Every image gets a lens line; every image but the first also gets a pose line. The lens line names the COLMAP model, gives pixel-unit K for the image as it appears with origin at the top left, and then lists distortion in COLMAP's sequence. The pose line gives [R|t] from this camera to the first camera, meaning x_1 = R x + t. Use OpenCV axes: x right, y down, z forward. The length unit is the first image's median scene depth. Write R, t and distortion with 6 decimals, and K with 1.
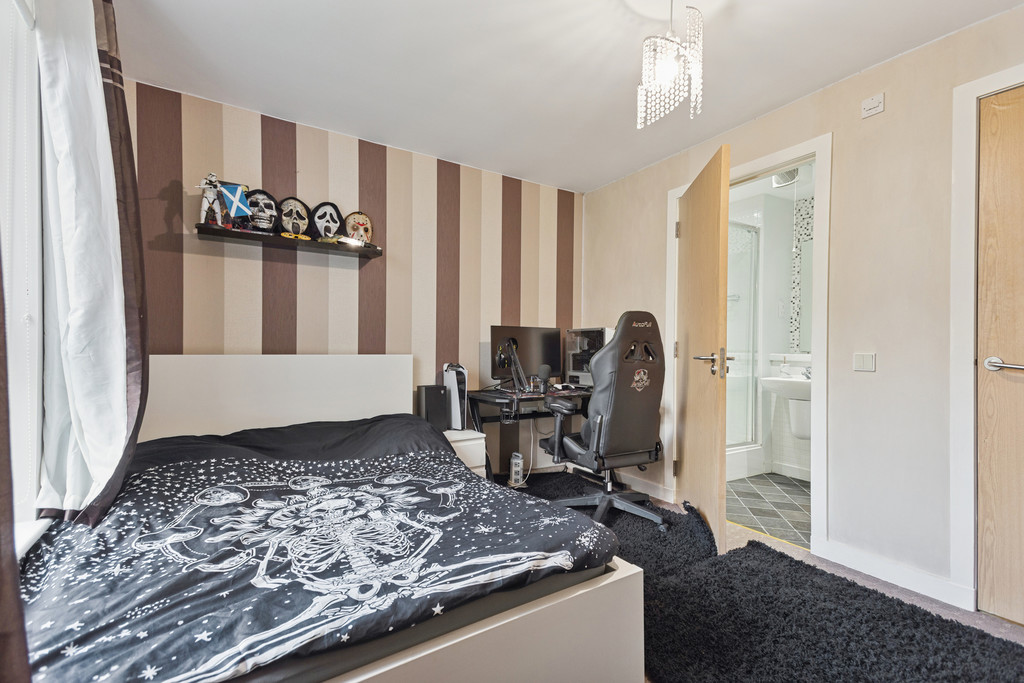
lens RADIAL K [[455.1, 0, 511.2], [0, 455.1, 350.8], [0, 0, 1]] dist [0.038168, -0.001080]
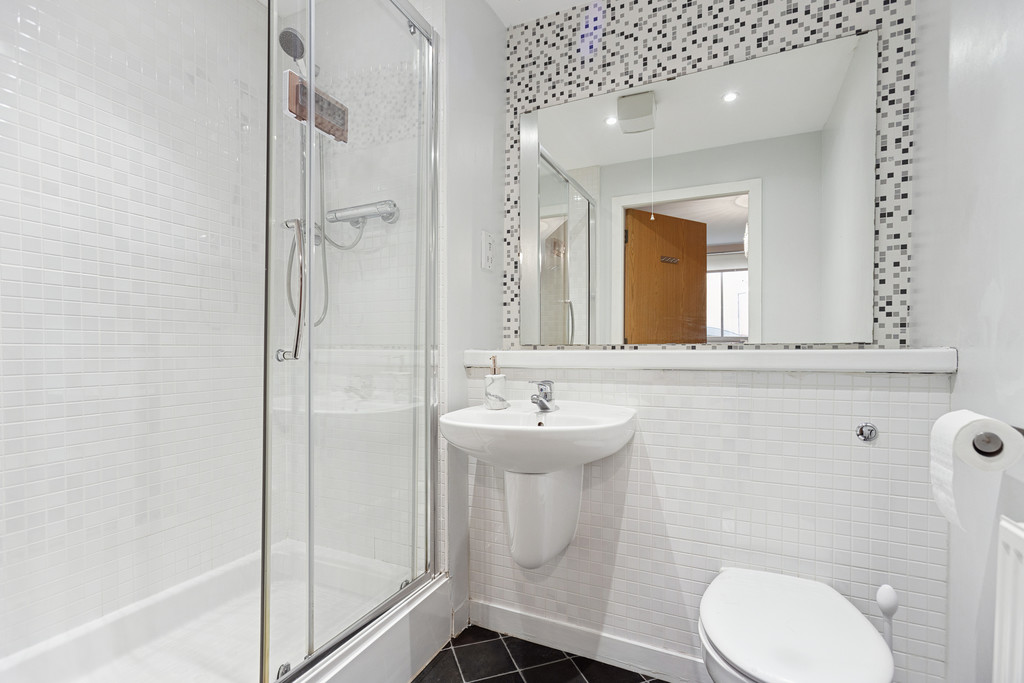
lens RADIAL K [[455.1, 0, 509.5], [0, 455.1, 345.4], [0, 0, 1]] dist [0.038168, -0.001080]
pose [[0.838172, -0.001619, 0.545403, 0.356000], [0.008660, 0.999909, -0.010341, 0.006829], [-0.545337, 0.013390, 0.838110, 0.606472]]
